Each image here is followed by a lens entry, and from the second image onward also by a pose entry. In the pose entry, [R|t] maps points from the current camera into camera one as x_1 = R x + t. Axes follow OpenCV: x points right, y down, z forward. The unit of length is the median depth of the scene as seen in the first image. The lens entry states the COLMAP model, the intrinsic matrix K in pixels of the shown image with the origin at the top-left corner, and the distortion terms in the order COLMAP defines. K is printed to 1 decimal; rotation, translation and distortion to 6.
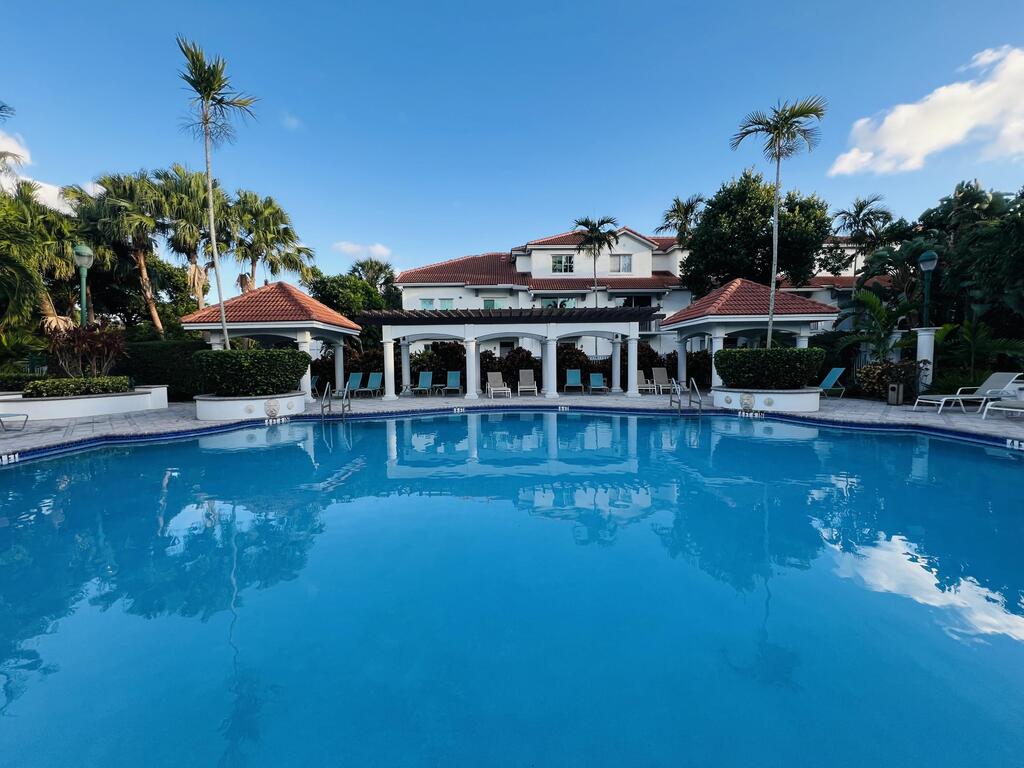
lens RADIAL K [[412.8, 0, 510.5], [0, 412.8, 386.2], [0, 0, 1]] dist [-0.003606, 0.000875]
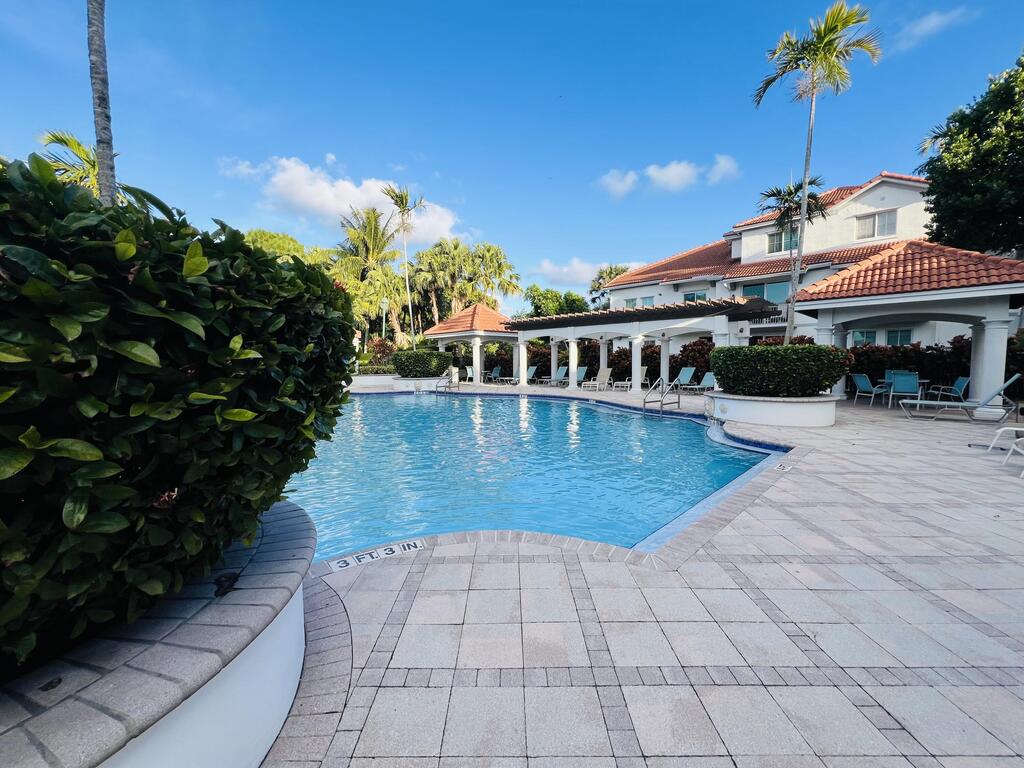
lens RADIAL K [[412.8, 0, 501.7], [0, 412.8, 383.6], [0, 0, 1]] dist [-0.003606, 0.000875]
pose [[0.686564, 0.050244, -0.725332, 0.556686], [-0.045189, 0.998629, 0.026402, -0.009031], [0.725664, 0.014650, 0.687893, 0.033464]]
